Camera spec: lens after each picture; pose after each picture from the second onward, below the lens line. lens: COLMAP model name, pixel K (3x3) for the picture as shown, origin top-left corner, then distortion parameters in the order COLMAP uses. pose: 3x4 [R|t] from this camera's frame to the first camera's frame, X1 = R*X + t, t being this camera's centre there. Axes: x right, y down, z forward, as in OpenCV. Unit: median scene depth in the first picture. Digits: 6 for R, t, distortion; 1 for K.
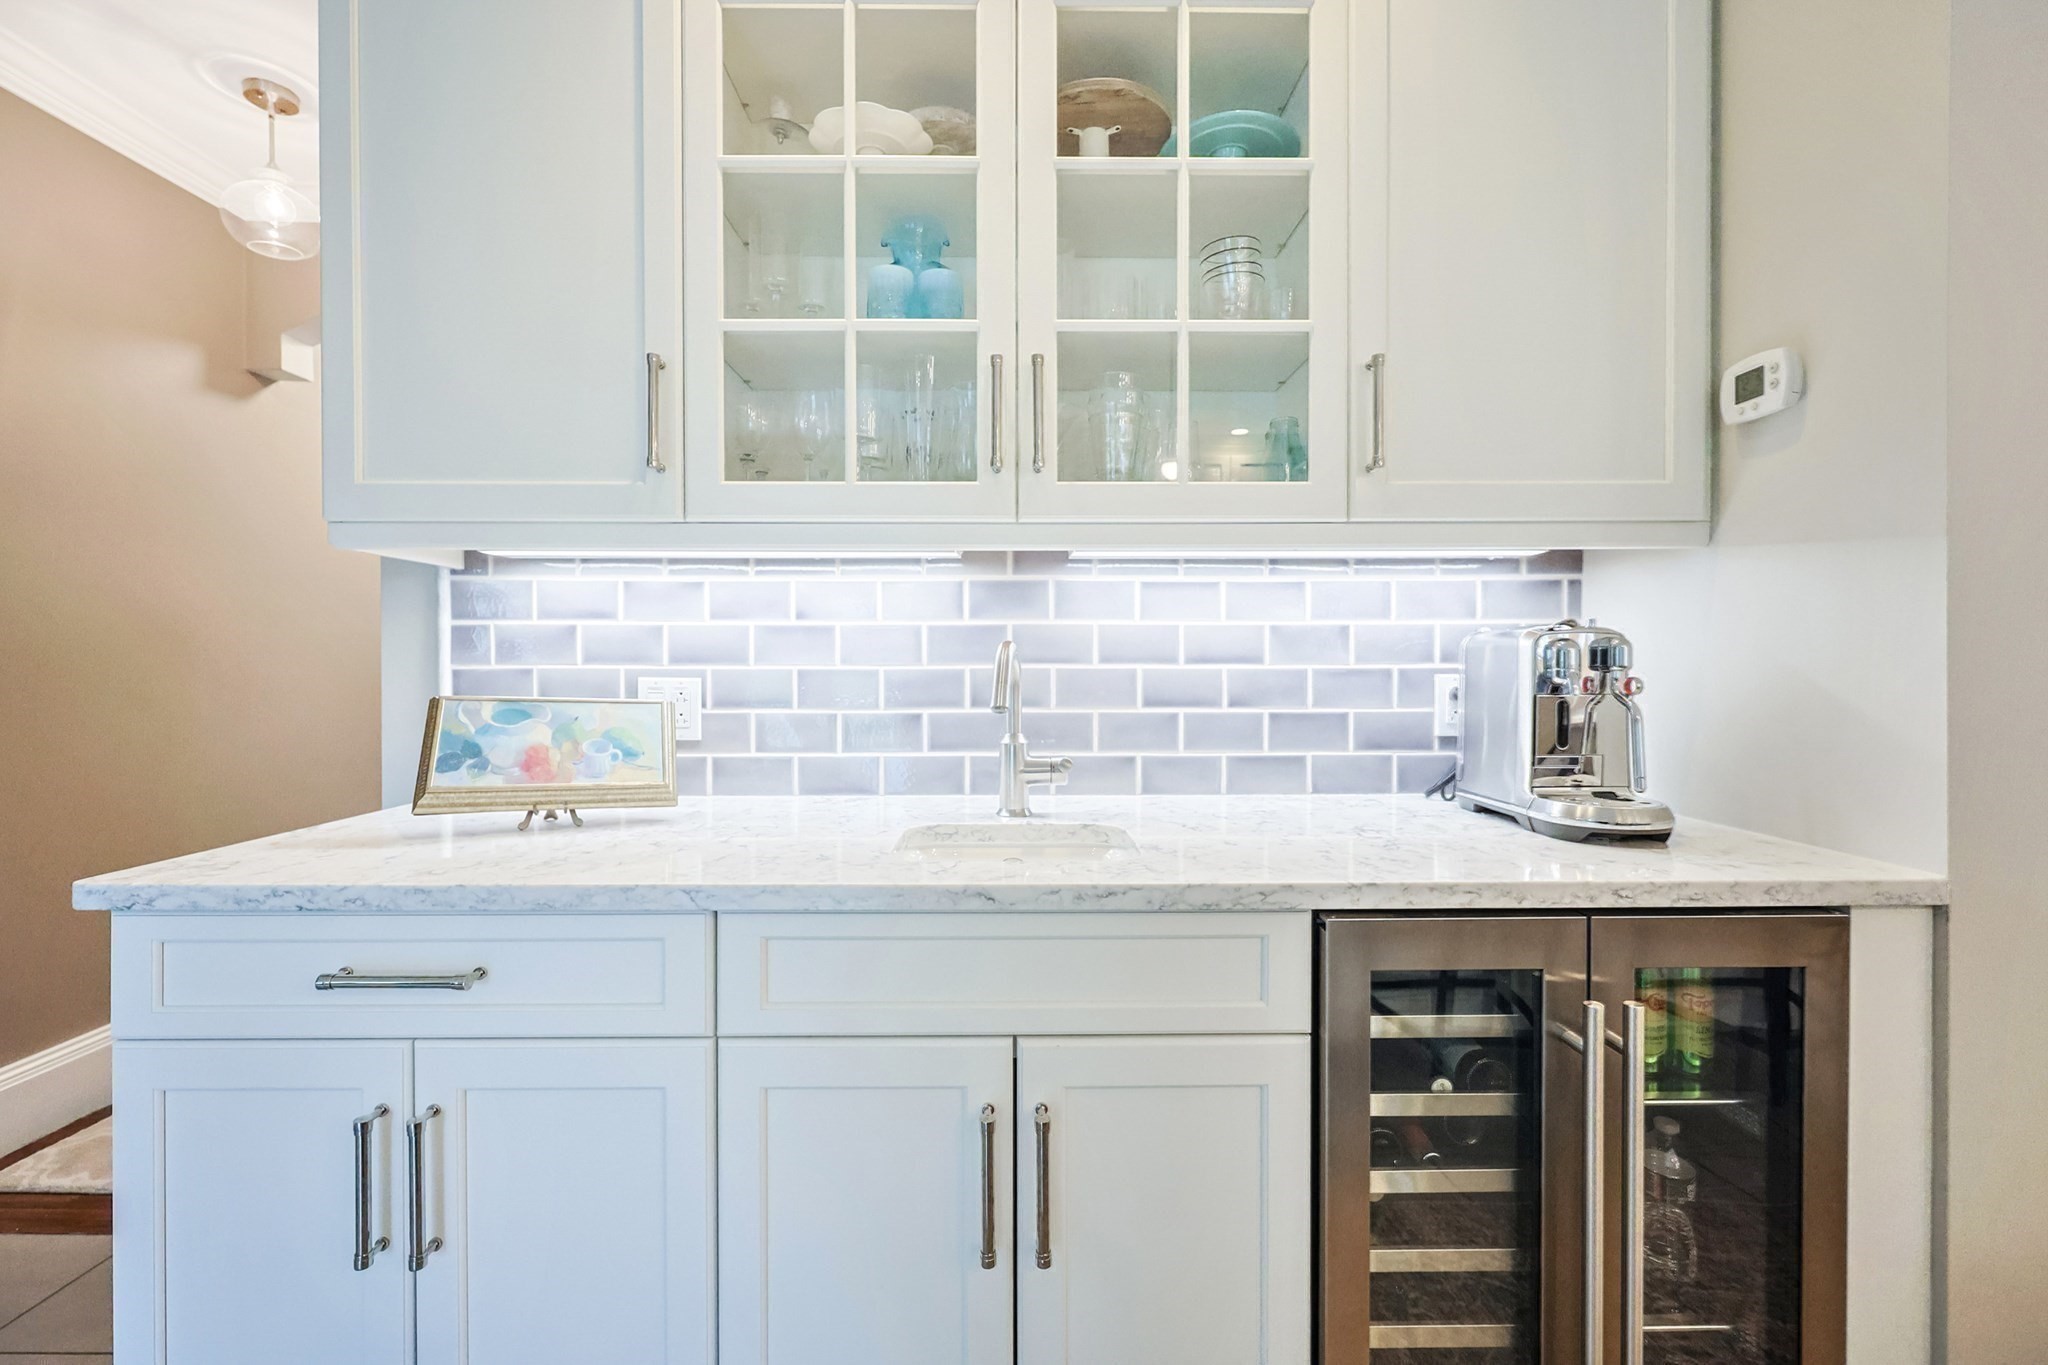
lens RADIAL K [[876.2, 0, 1025.5], [0, 876.2, 670.5], [0, 0, 1]] dist [-0.002253, -0.000094]
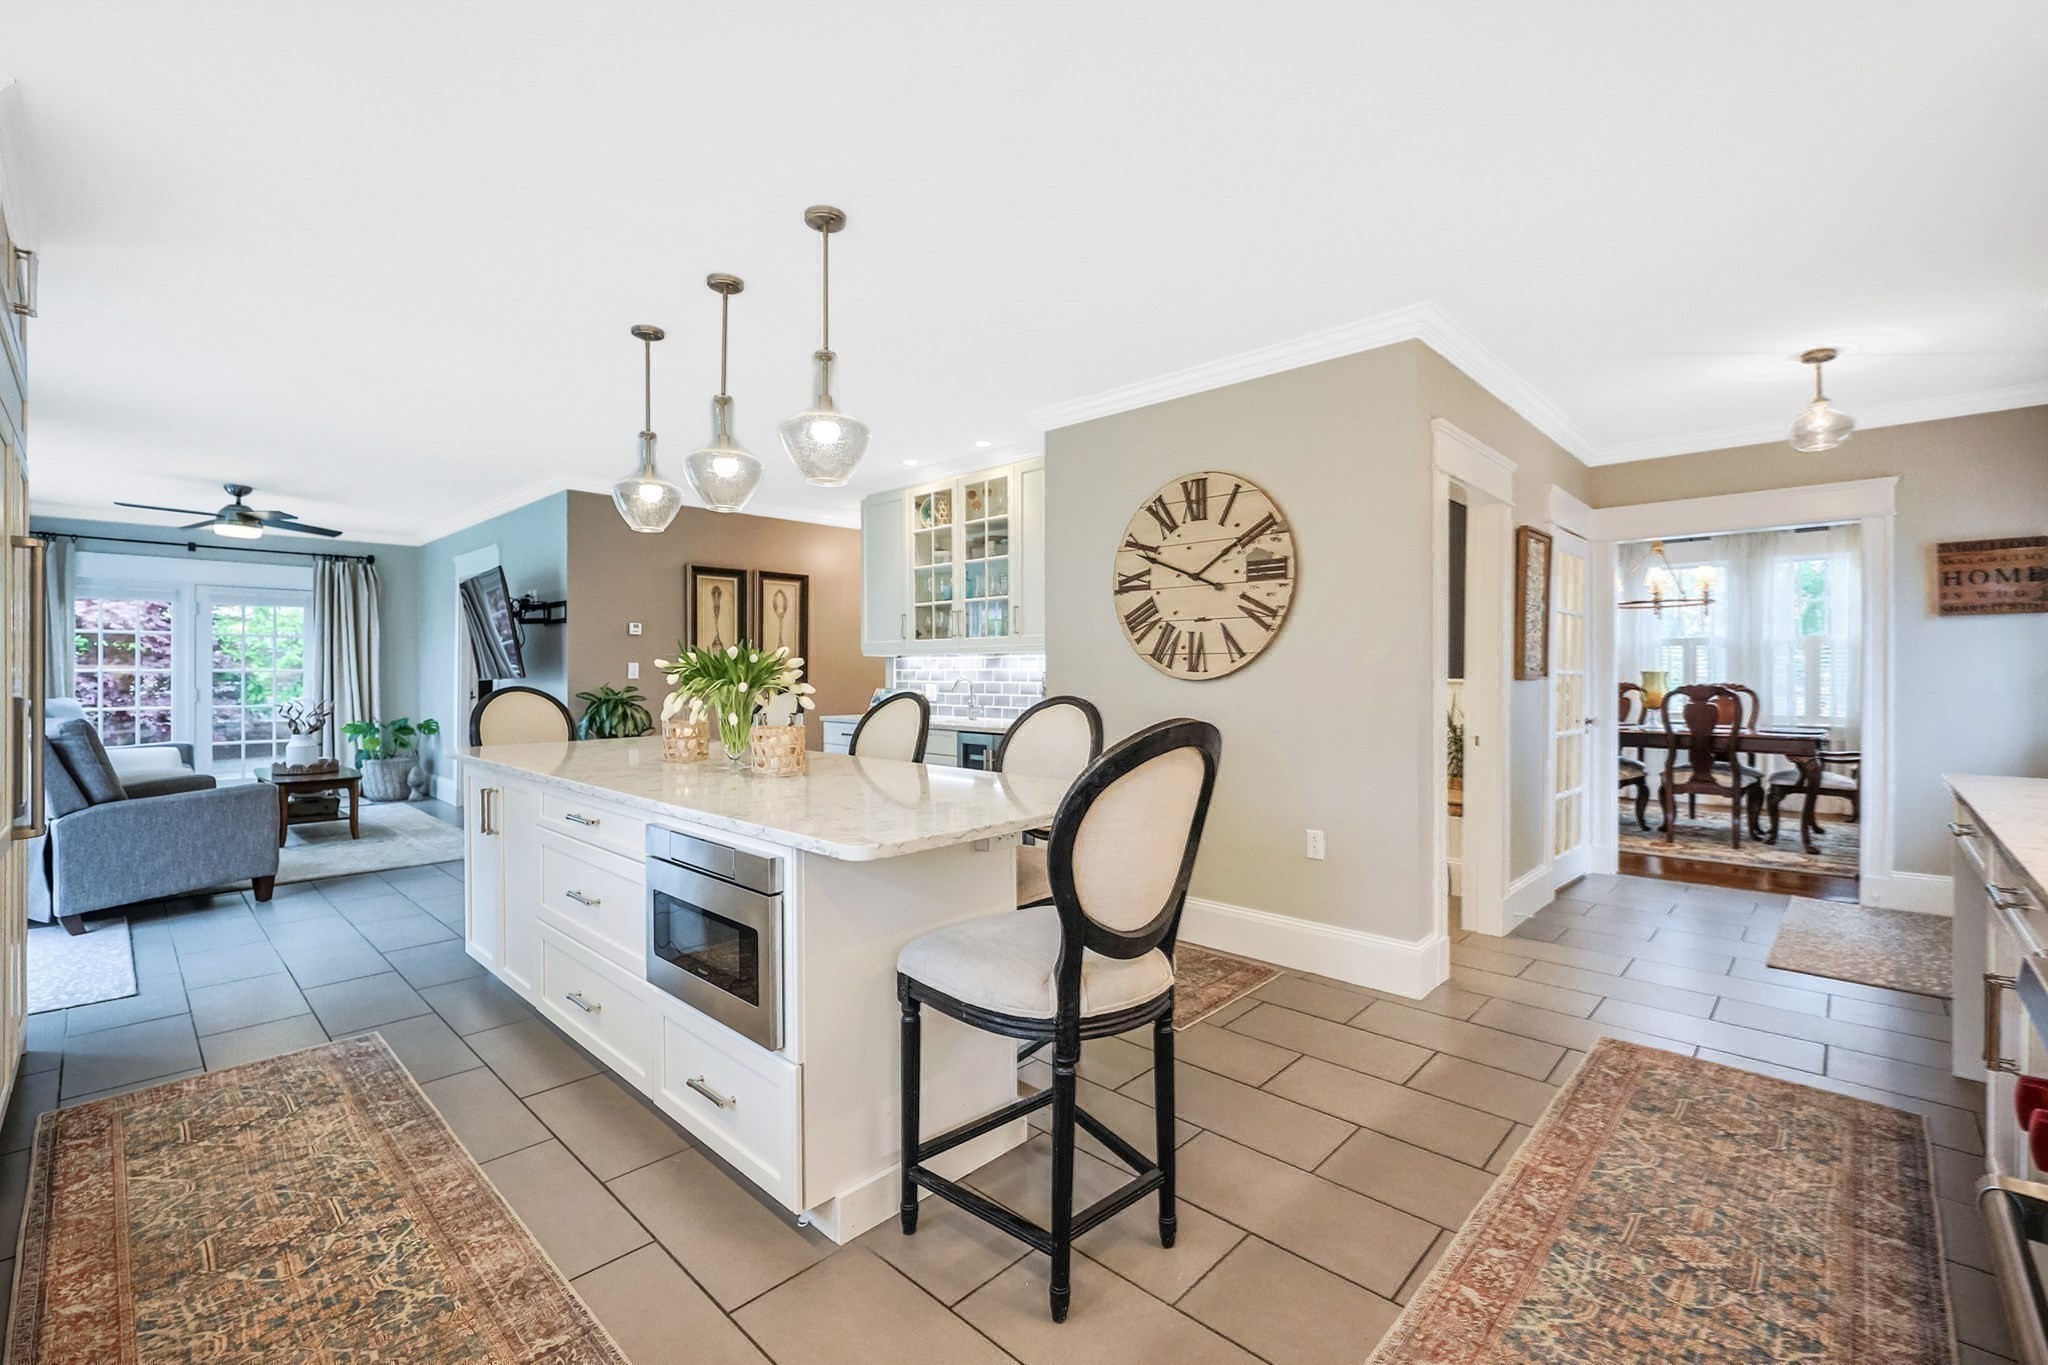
lens RADIAL K [[876.2, 0, 1025.5], [0, 876.2, 670.5], [0, 0, 1]] dist [-0.002253, -0.000094]
pose [[0.708476, -0.002072, -0.705732, 2.618297], [-0.007087, 0.999924, -0.010051, -0.016491], [0.705700, 0.012123, 0.708407, -1.440733]]
